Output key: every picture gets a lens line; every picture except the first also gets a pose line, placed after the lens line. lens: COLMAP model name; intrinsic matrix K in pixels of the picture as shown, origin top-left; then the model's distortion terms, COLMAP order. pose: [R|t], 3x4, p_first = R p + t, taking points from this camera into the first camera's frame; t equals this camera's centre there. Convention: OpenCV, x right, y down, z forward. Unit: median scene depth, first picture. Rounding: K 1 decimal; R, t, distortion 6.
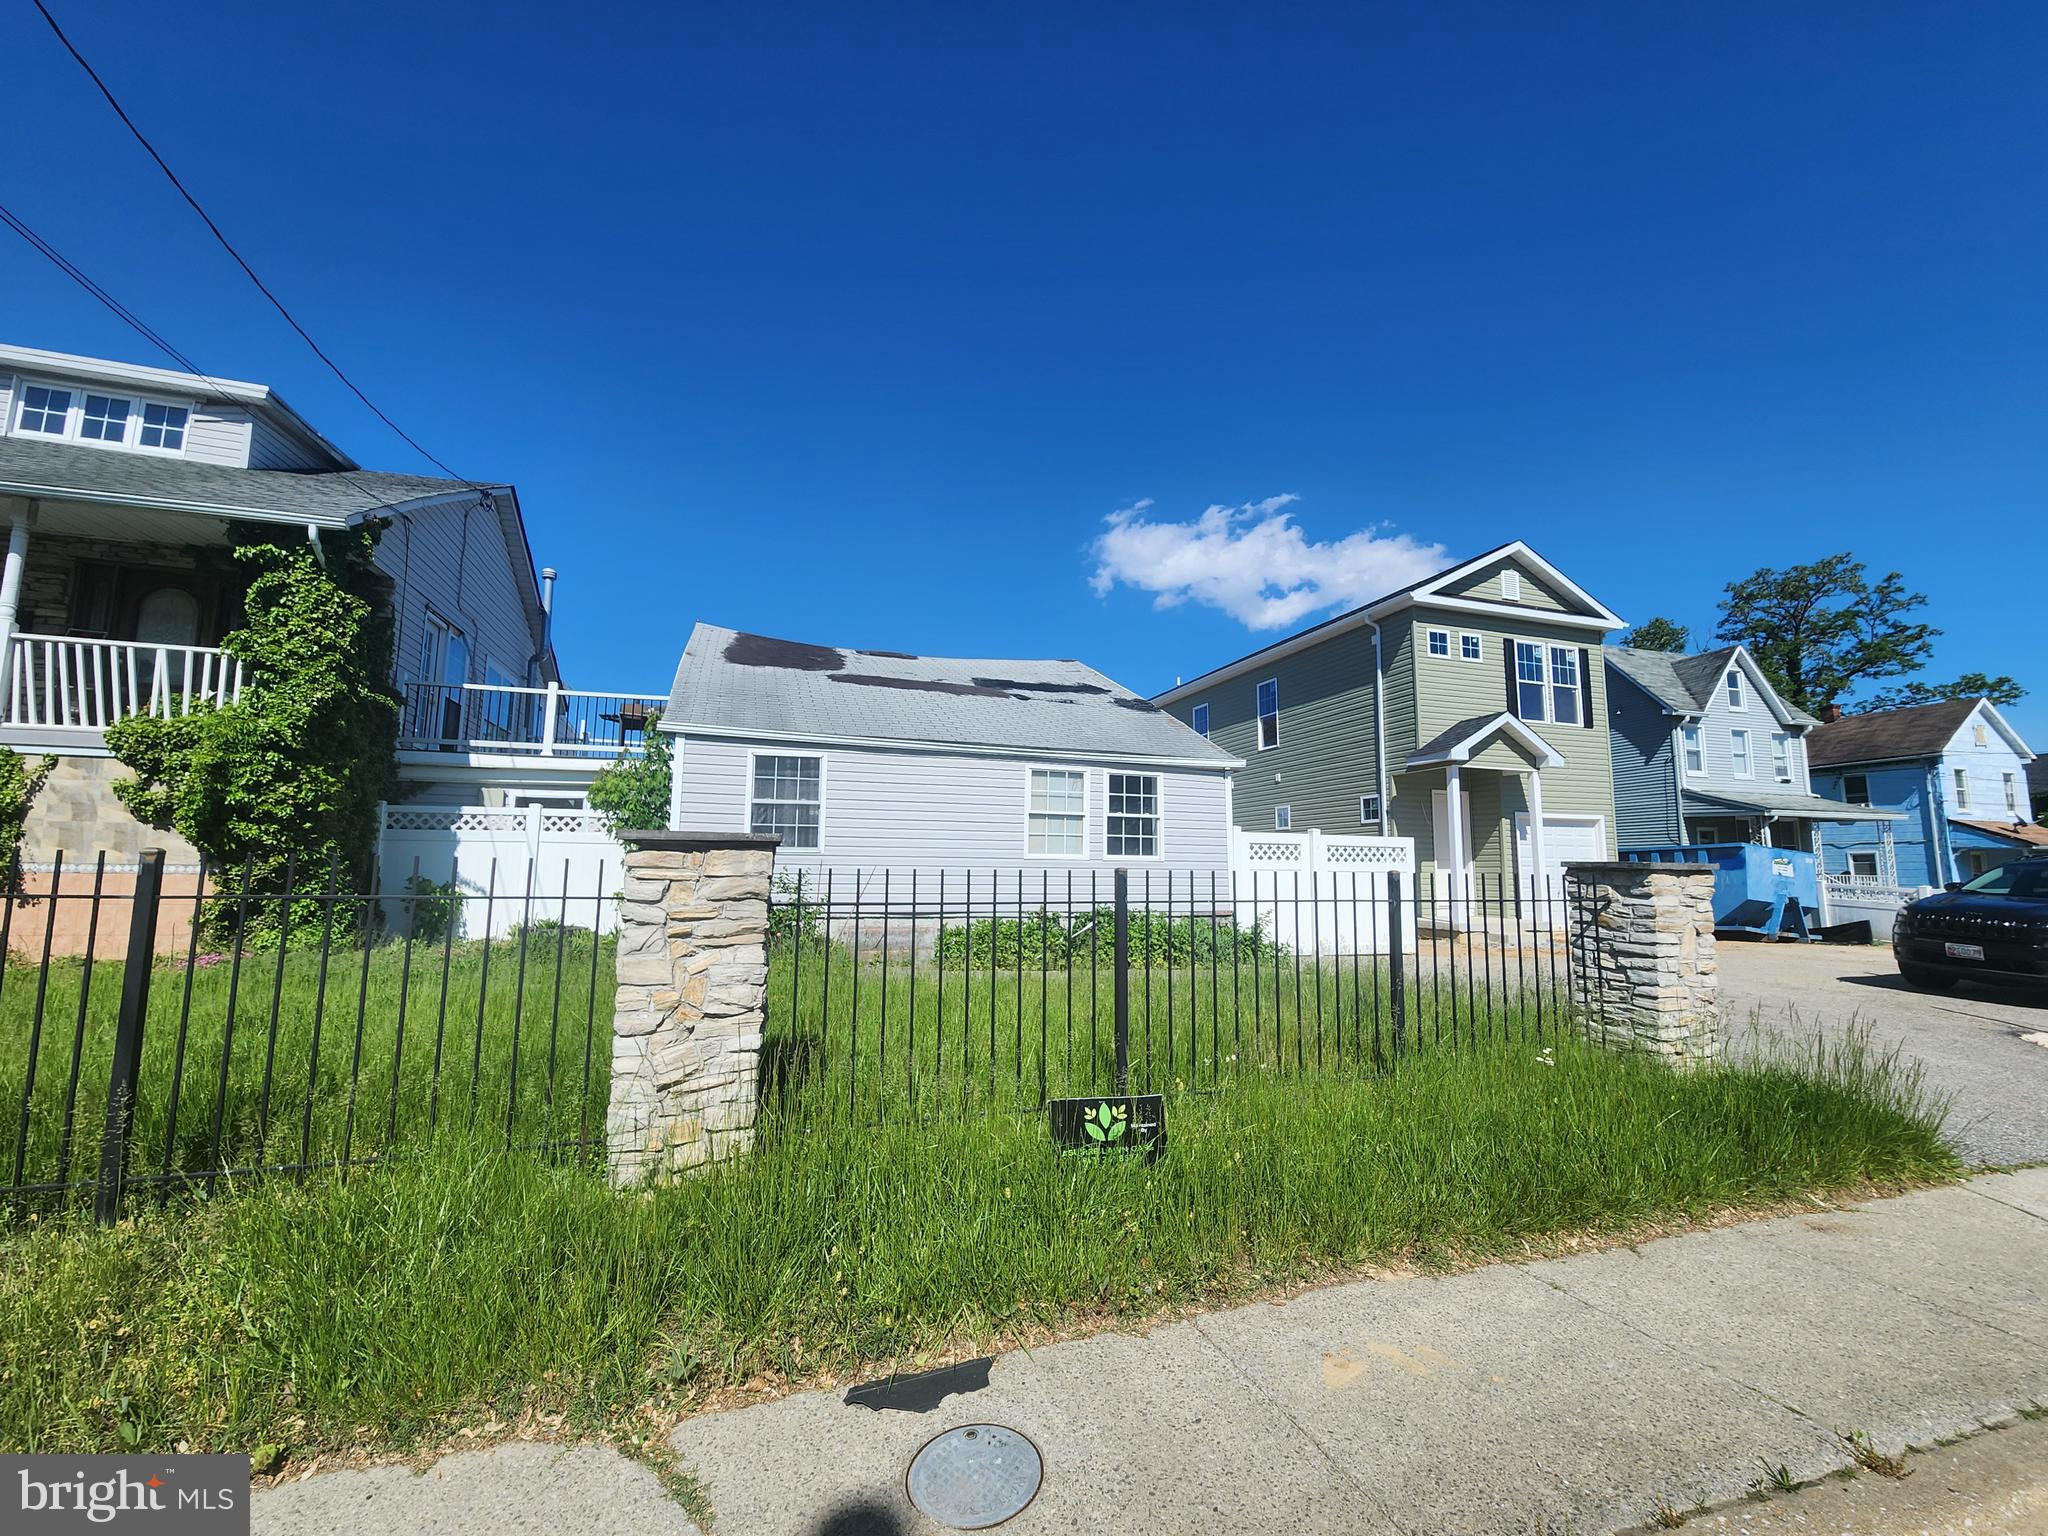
lens RADIAL K [[836.2, 0, 1040.6], [0, 836.2, 774.0], [0, 0, 1]] dist [0.001852, -0.002904]
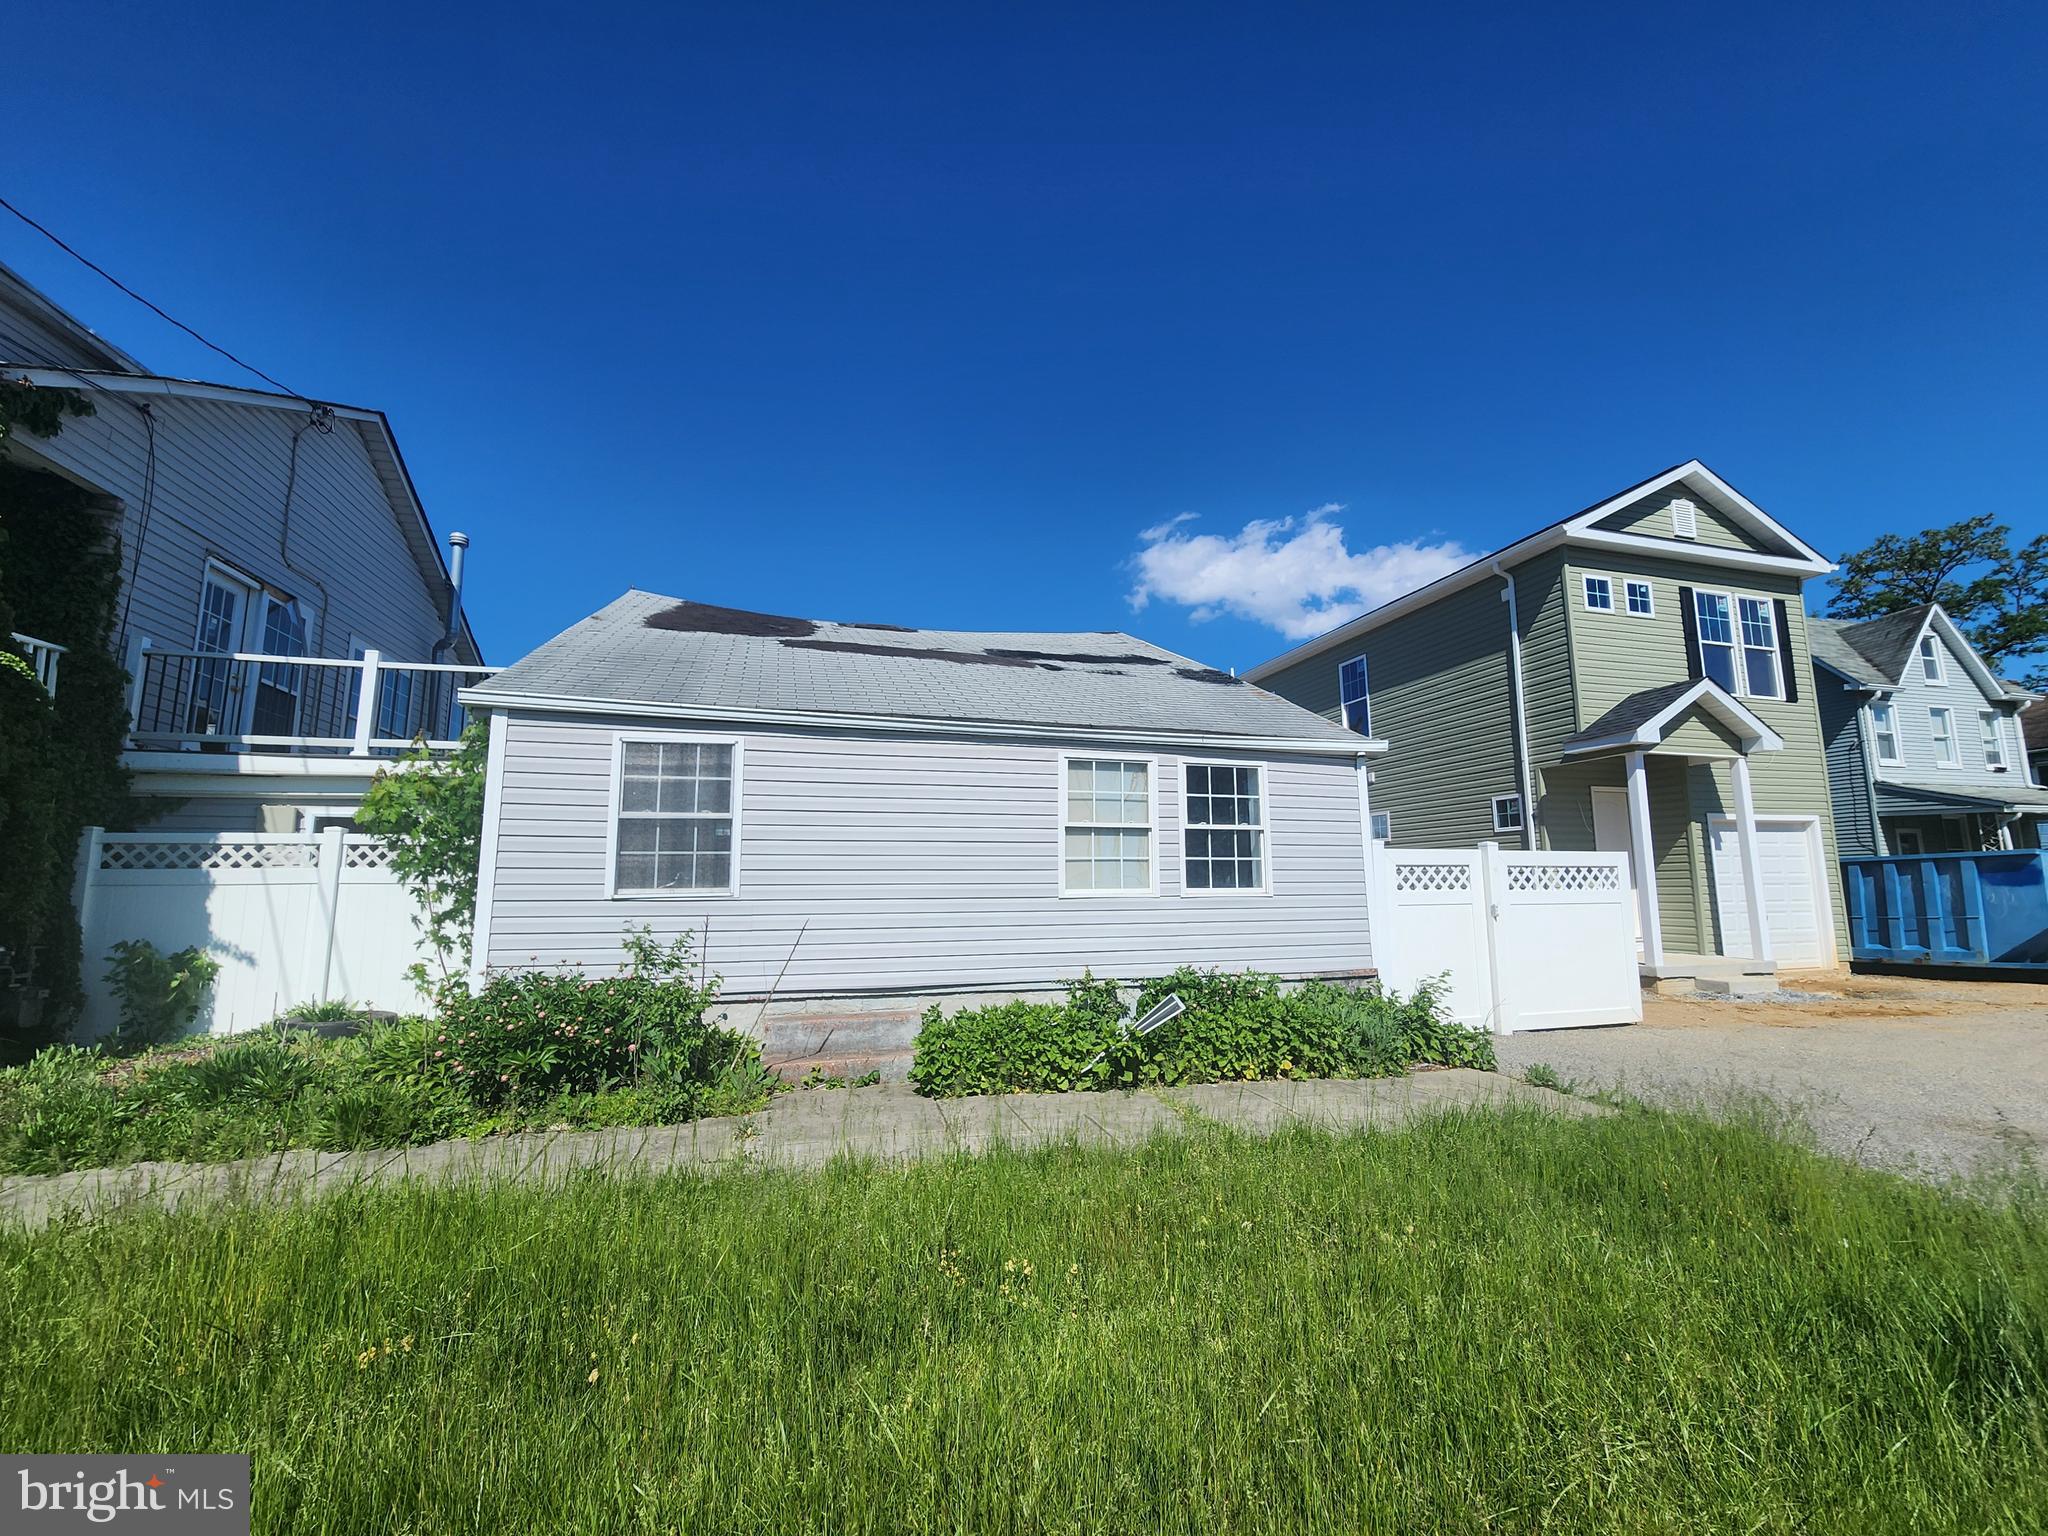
lens RADIAL K [[836.2, 0, 1040.6], [0, 836.2, 774.0], [0, 0, 1]] dist [0.001852, -0.002904]
pose [[0.998978, -0.021944, -0.039519, -0.006082], [0.021215, 0.999599, -0.018759, 0.017120], [0.039915, 0.017901, 0.999043, 0.334385]]
